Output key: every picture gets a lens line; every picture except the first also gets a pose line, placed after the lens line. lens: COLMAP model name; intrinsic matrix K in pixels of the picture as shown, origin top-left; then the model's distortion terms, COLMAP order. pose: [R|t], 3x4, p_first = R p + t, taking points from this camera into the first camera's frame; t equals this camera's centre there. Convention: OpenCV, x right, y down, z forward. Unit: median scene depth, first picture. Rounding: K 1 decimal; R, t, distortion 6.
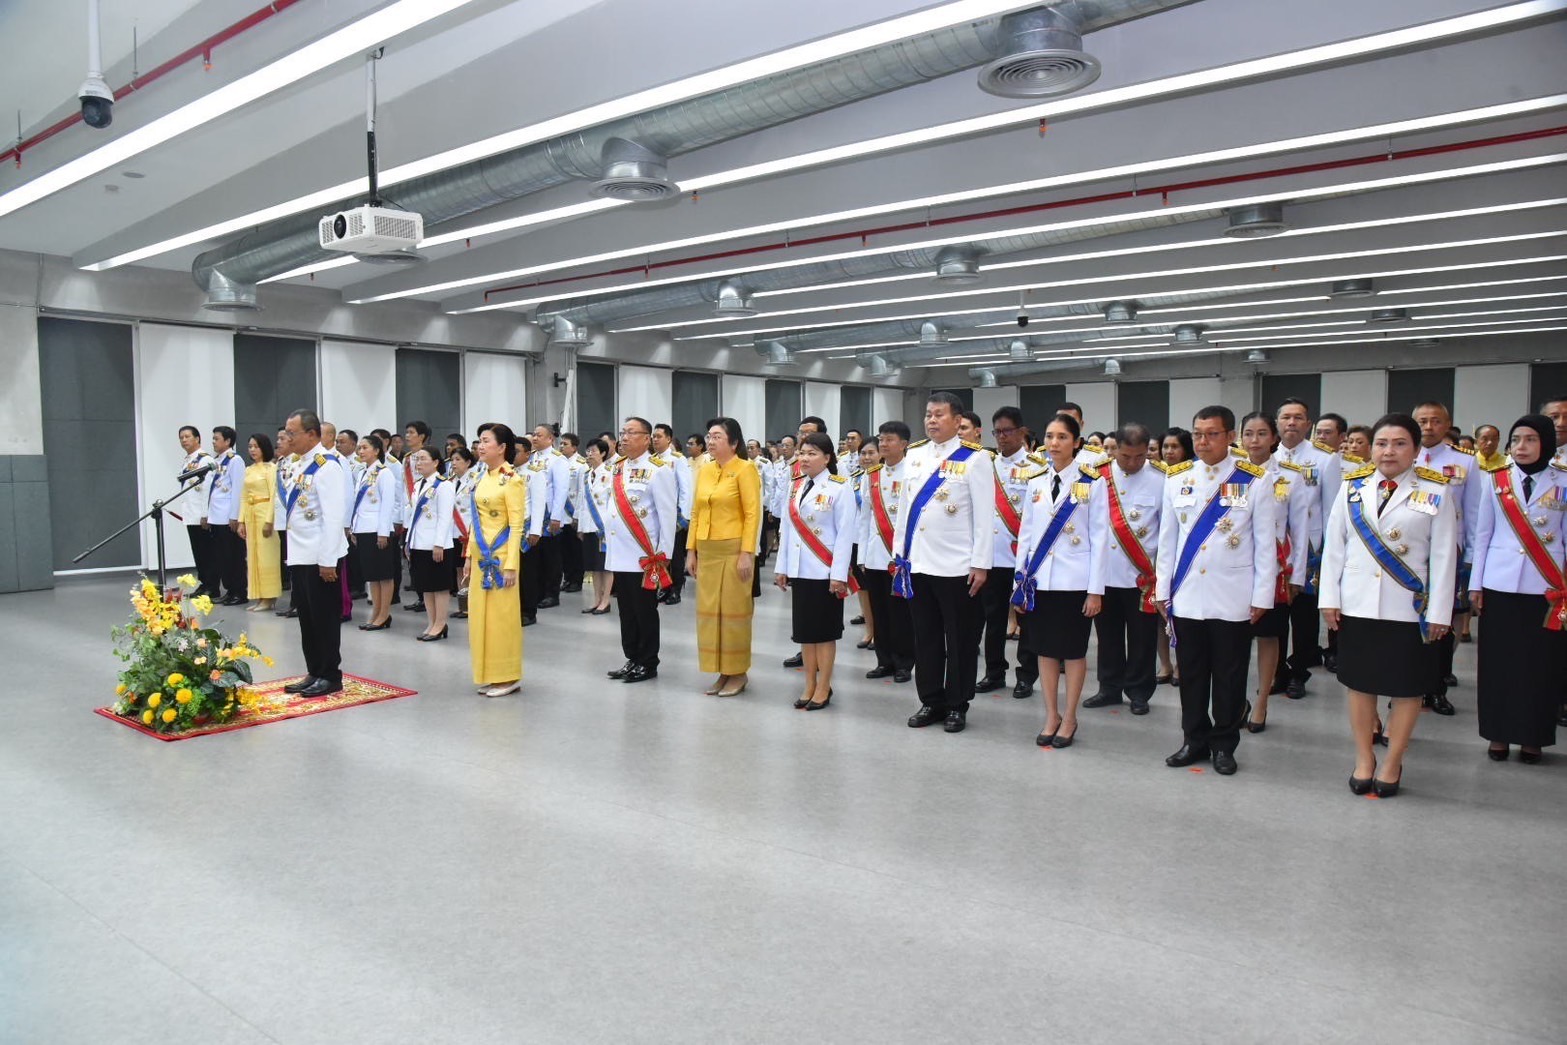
lens RADIAL K [[1096.7, 0, 783.5], [0, 1096.7, 522.5], [0, 0, 1]] dist [-0.060650, 0.002752]
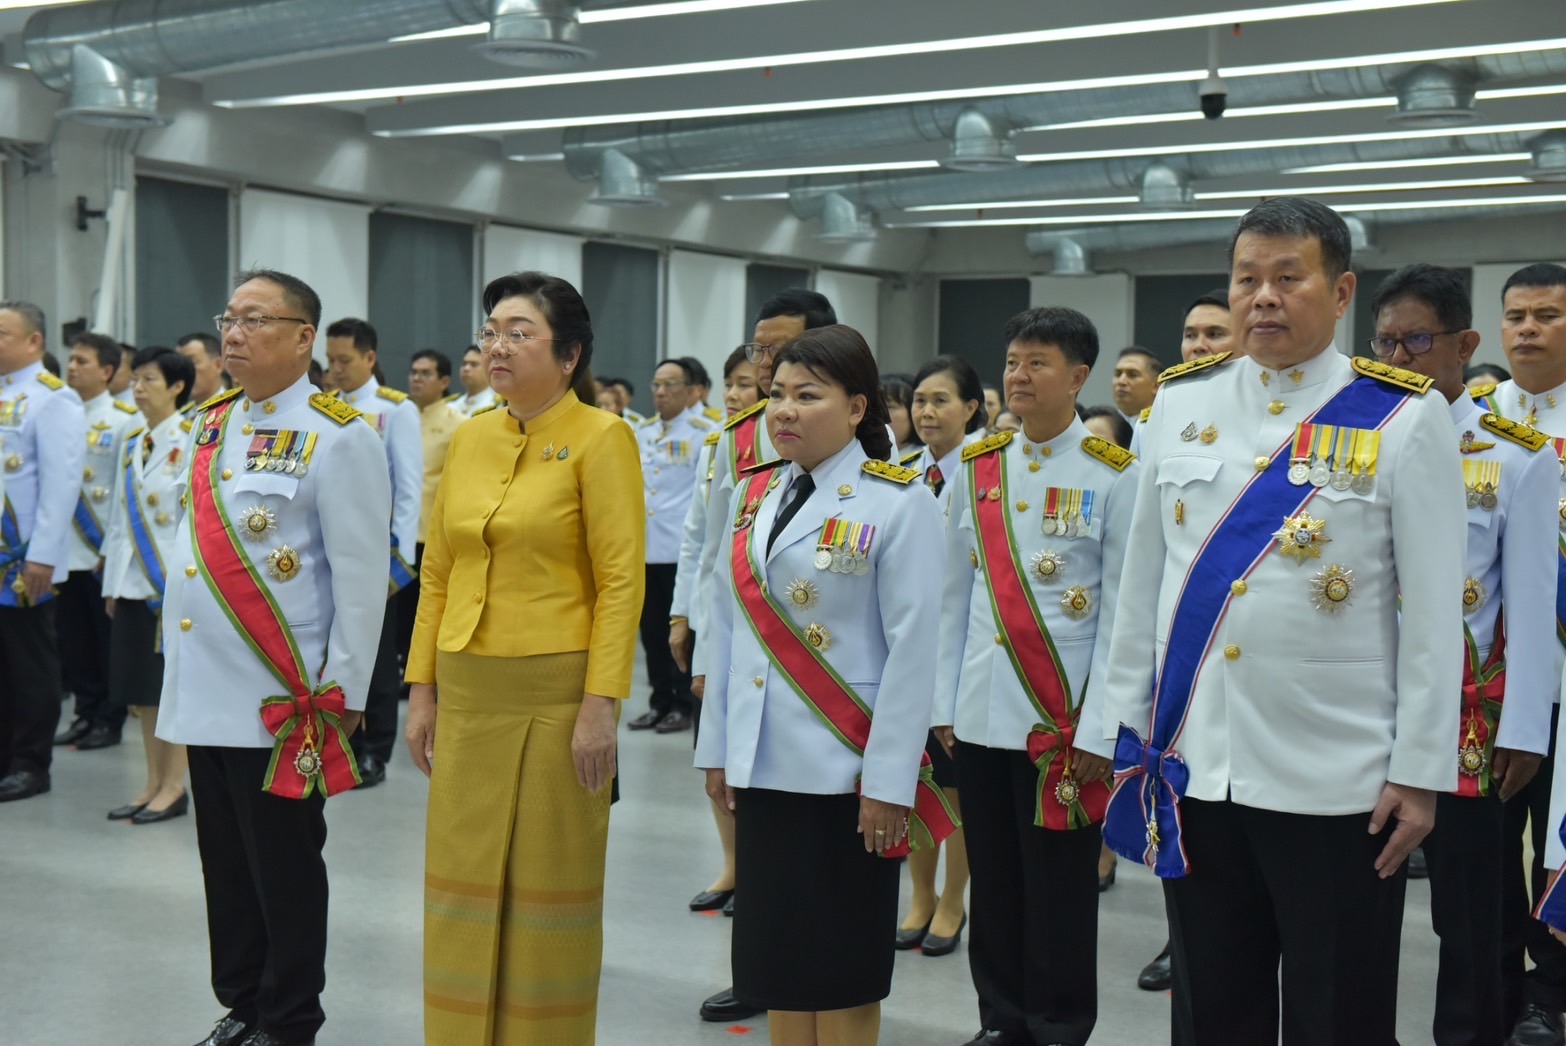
lens RADIAL K [[2188.8, 0, 783.0], [0, 2188.8, 523.0], [0, 0, 1]] dist [0.138369, -0.016171]
pose [[0.995847, 0.021844, 0.088386, -0.036844], [-0.020626, 0.999679, -0.014680, -0.014410], [-0.088679, 0.012796, 0.995978, 0.339406]]
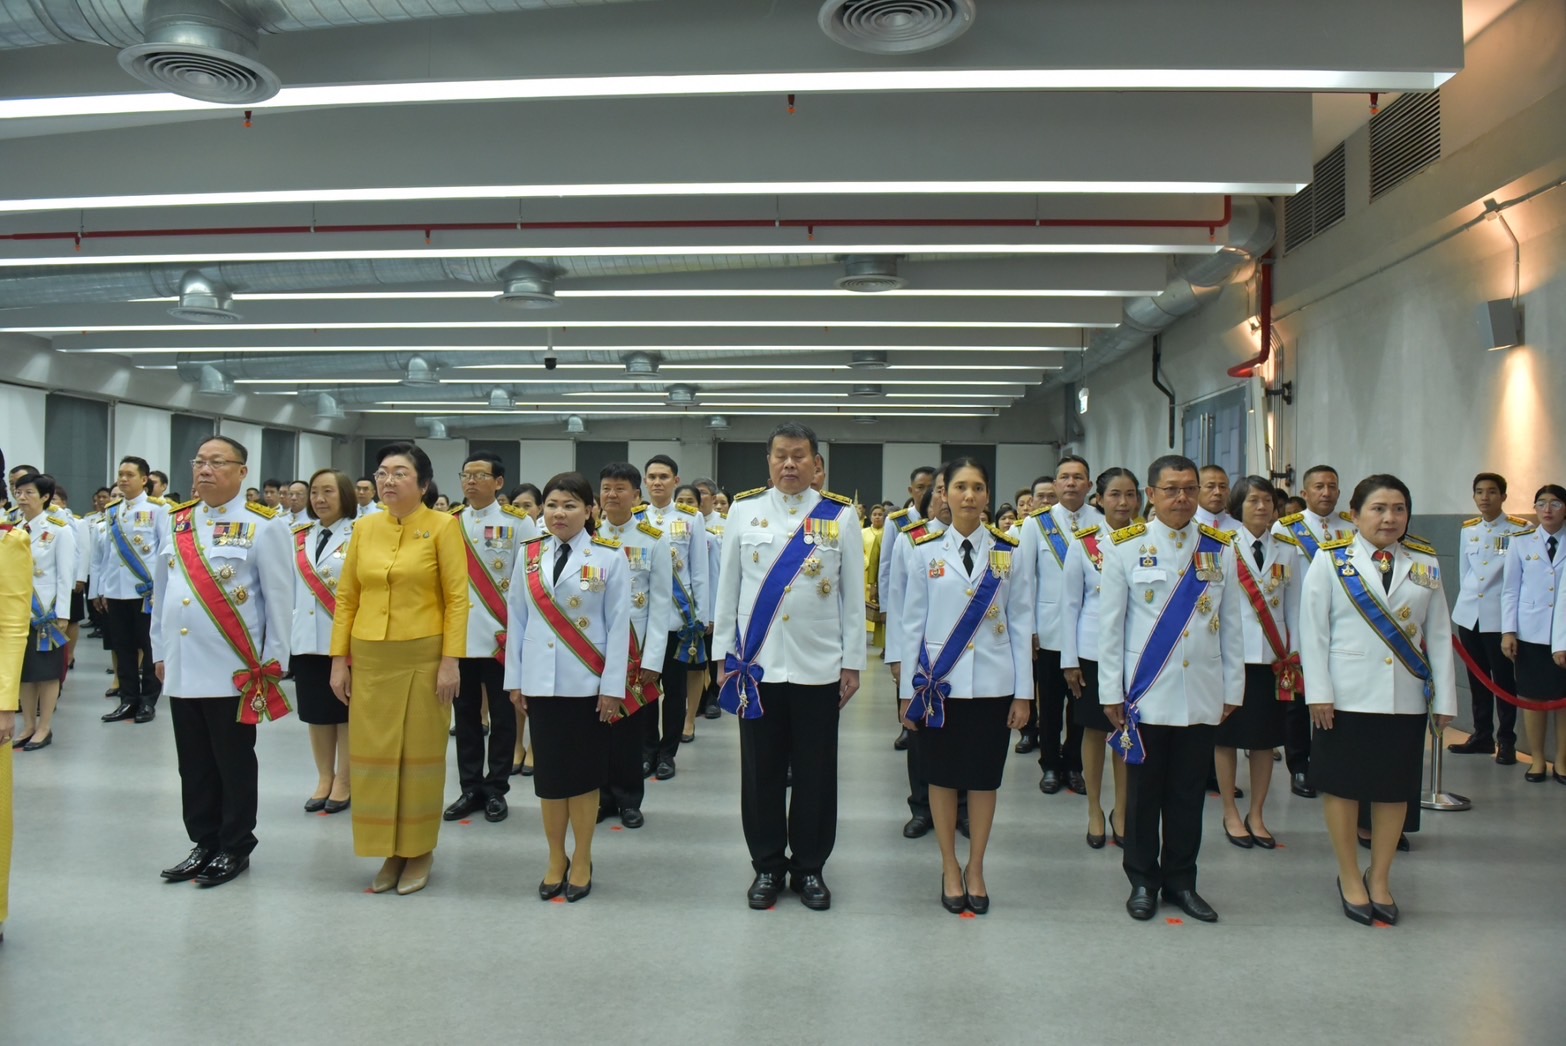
lens RADIAL K [[1071.0, 0, 783.0], [0, 1071.0, 523.0], [0, 0, 1]] dist [-0.054956, 0.002158]
pose [[0.837370, 0.017419, 0.546359, -0.194497], [0.012545, 0.998617, -0.051064, -0.015239], [-0.546492, 0.049614, 0.835993, 0.358637]]
